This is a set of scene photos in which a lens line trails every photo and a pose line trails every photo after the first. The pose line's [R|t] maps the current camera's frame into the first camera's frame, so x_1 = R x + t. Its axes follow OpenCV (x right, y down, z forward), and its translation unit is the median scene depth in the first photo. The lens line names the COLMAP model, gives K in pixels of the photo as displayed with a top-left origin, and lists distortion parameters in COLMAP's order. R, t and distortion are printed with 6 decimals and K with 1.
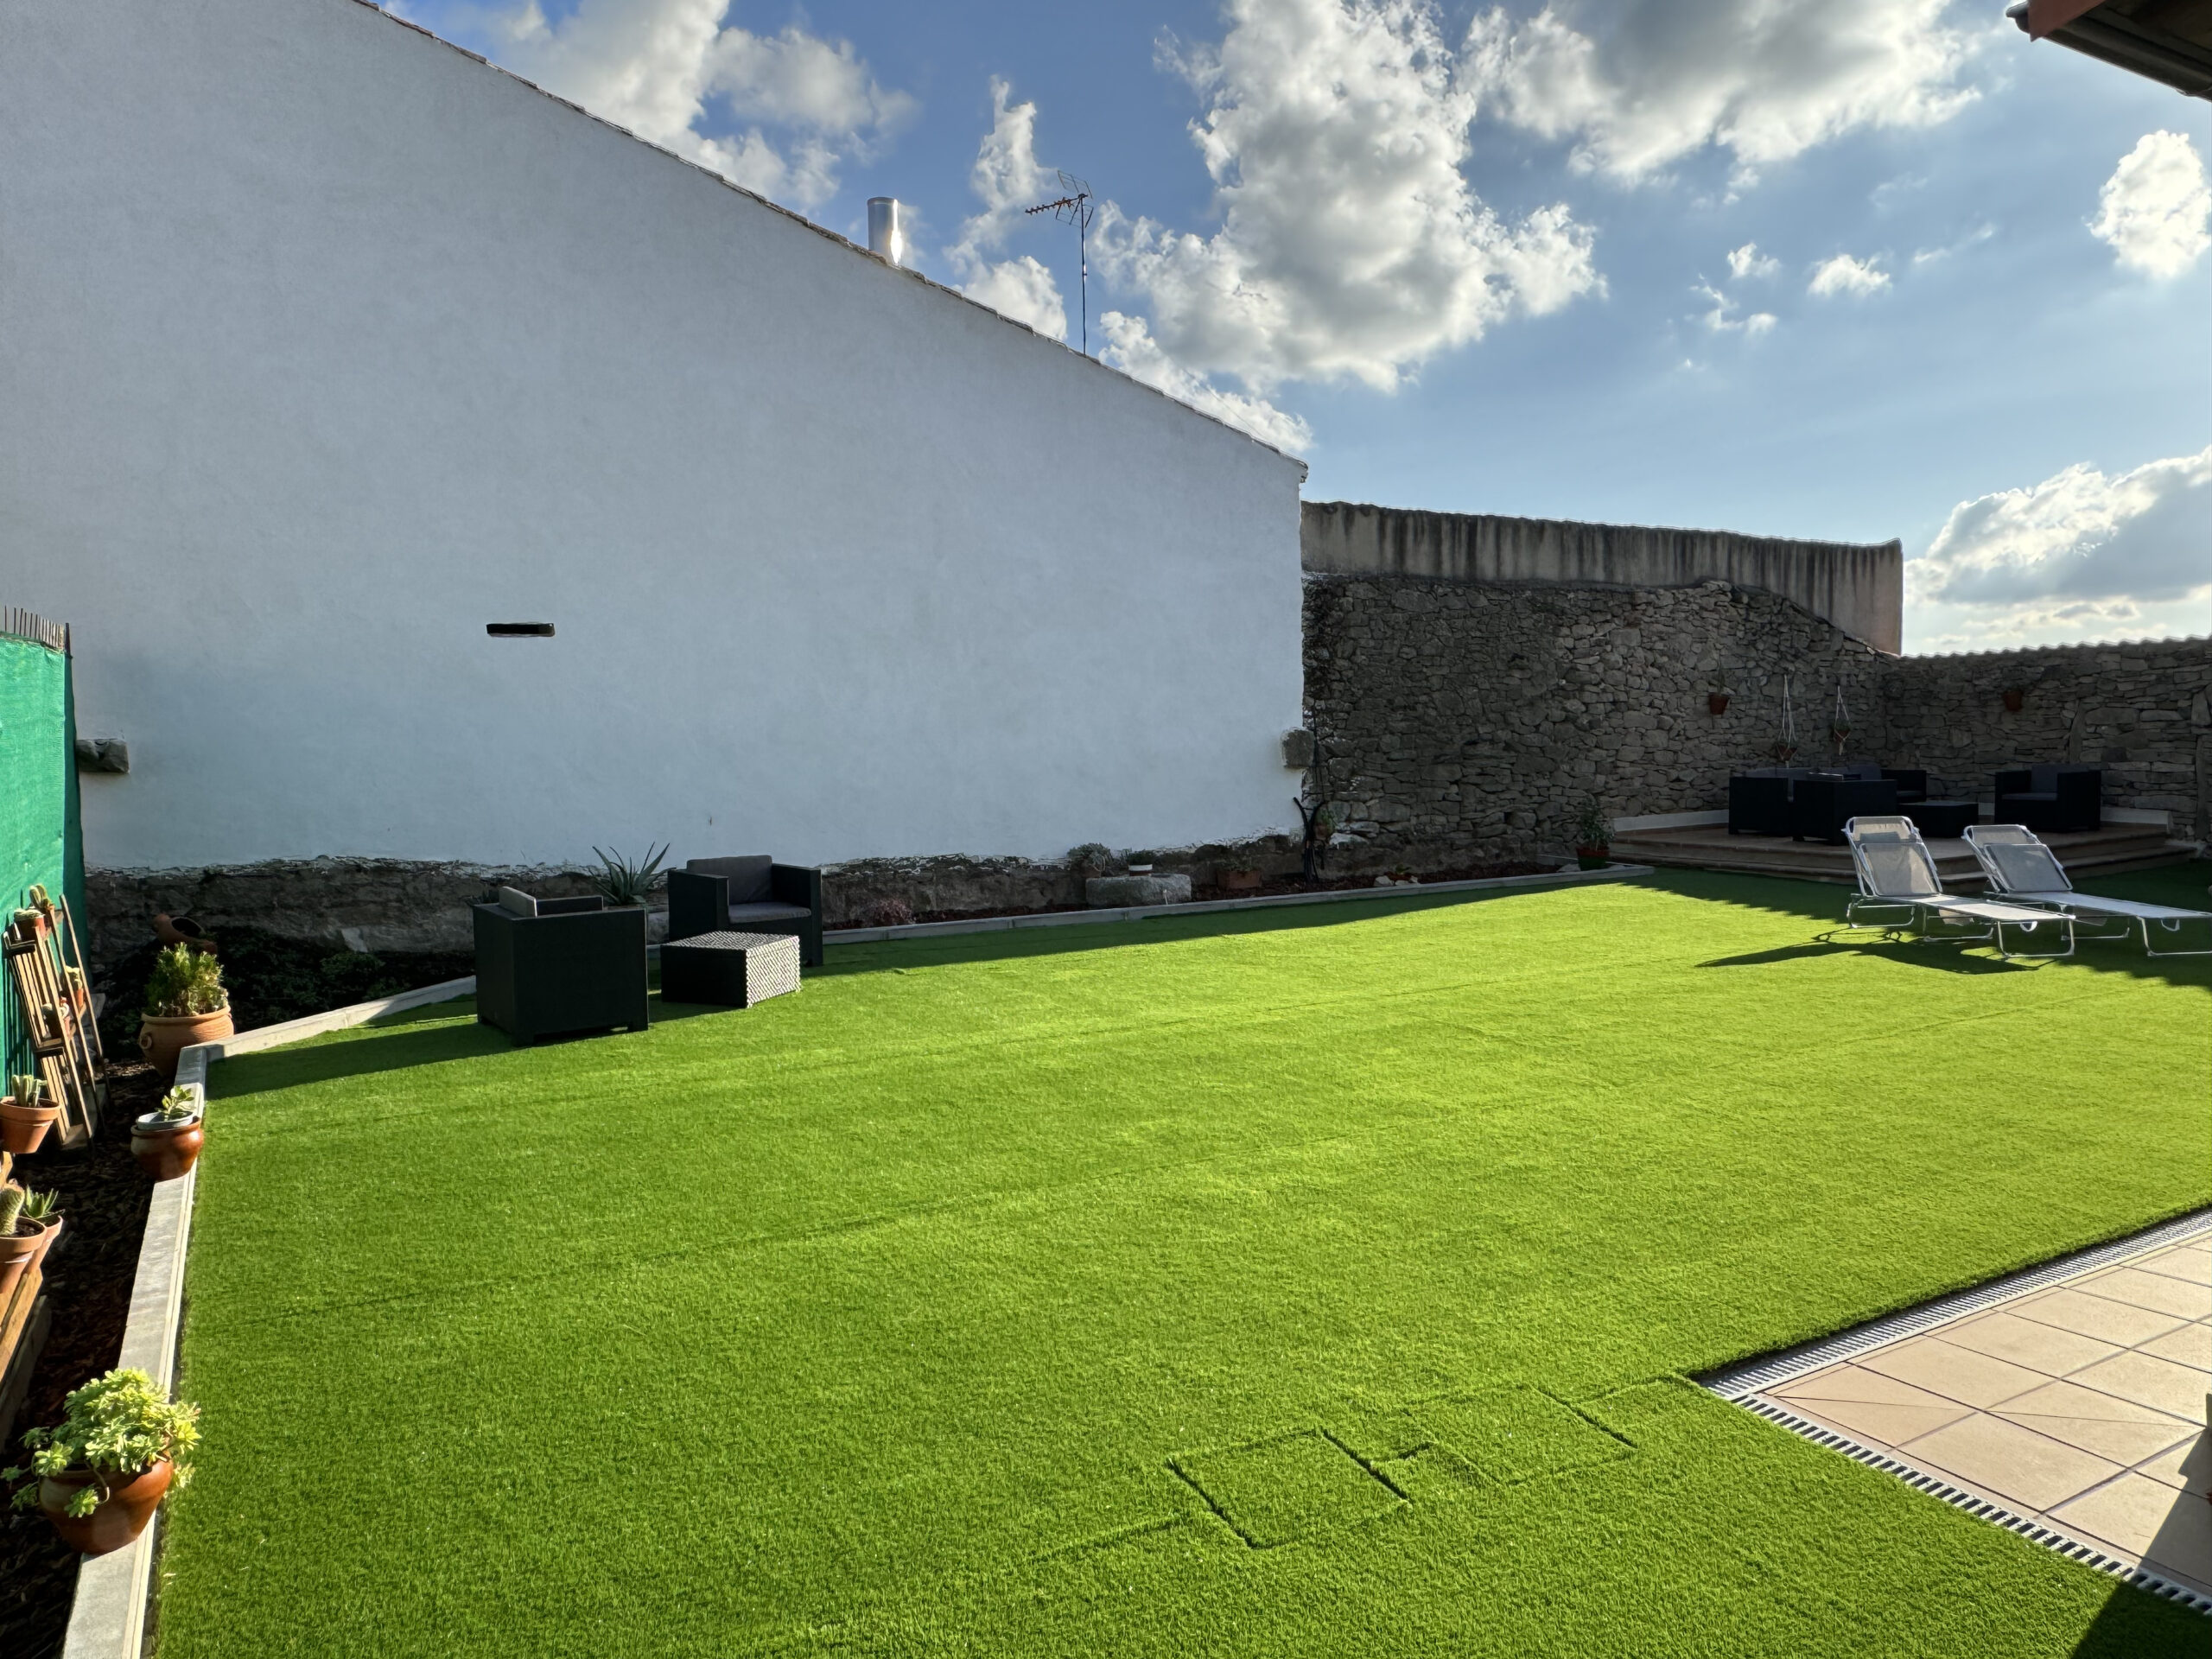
lens RADIAL K [[1475.0, 0, 1095.9], [0, 1475.0, 830.5], [0, 0, 1]] dist [-0.002688, 0.004705]
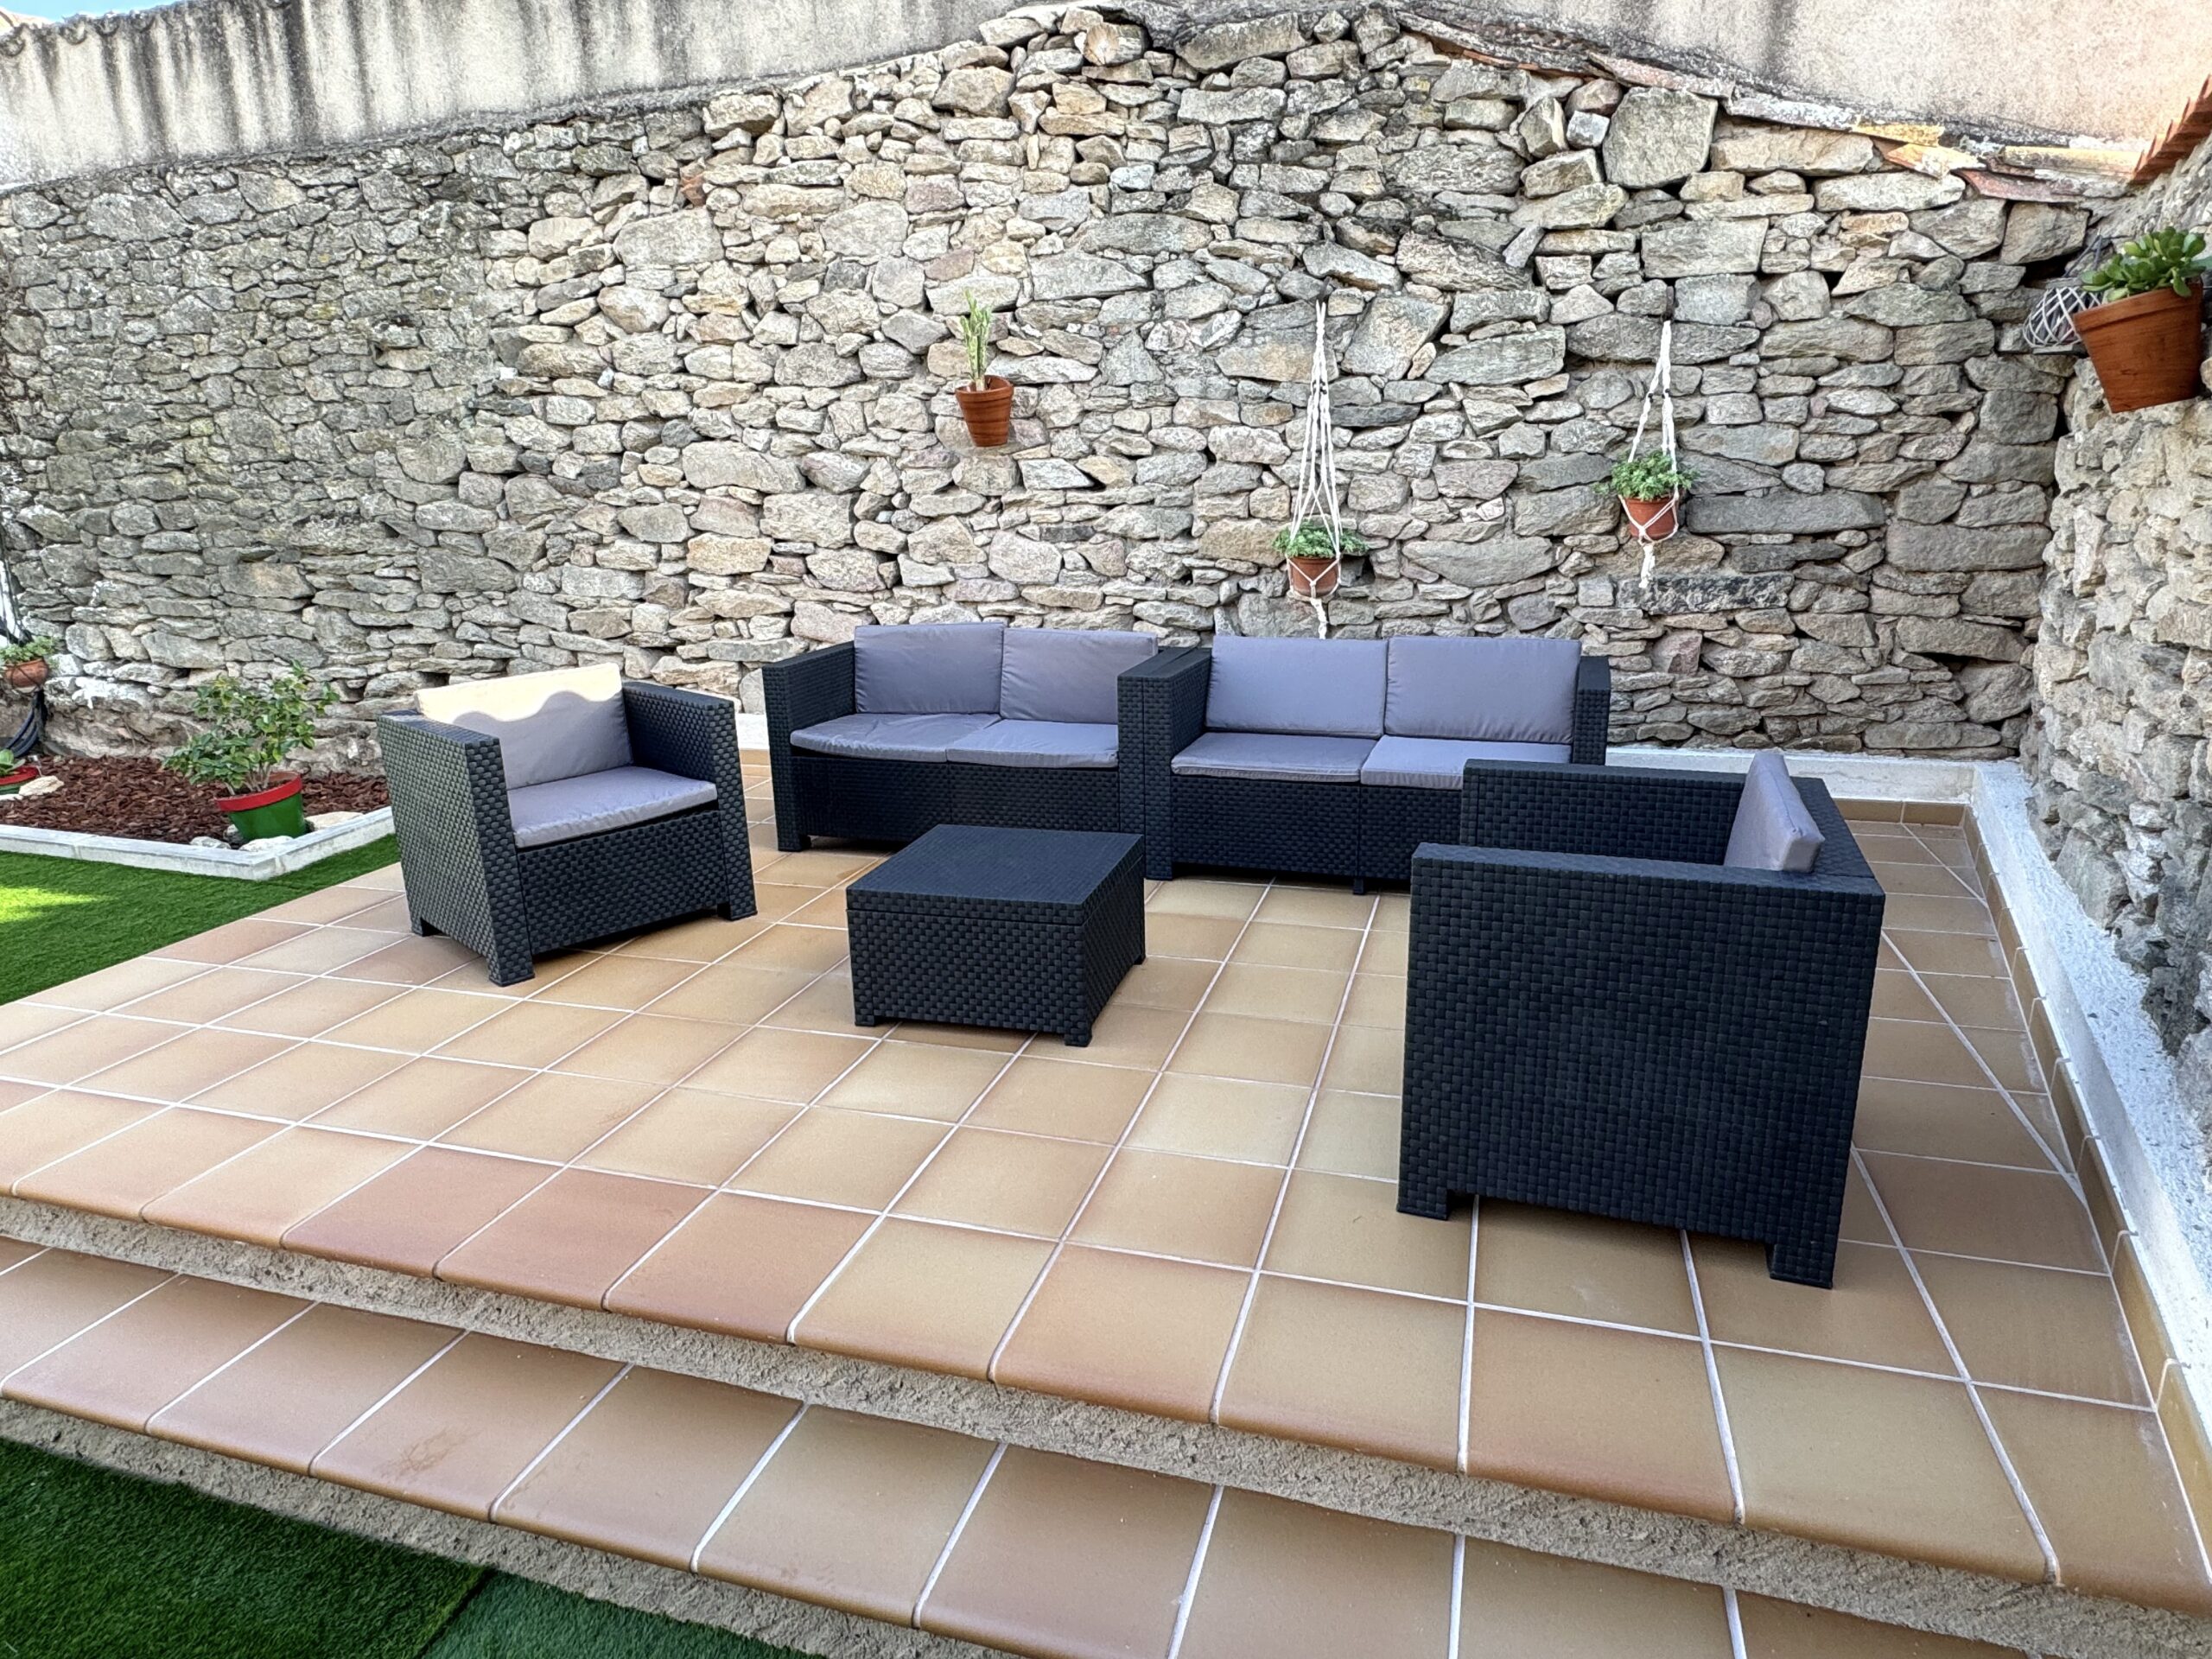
lens RADIAL K [[1300.0, 0, 1103.7], [0, 1300.0, 822.0], [0, 0, 1]] dist [-0.002577, 0.001955]
pose [[0.658356, 0.202511, -0.724953, 0.758182], [-0.040790, 0.971311, 0.234287, -0.074536], [0.751601, -0.124673, 0.647729, 0.921937]]
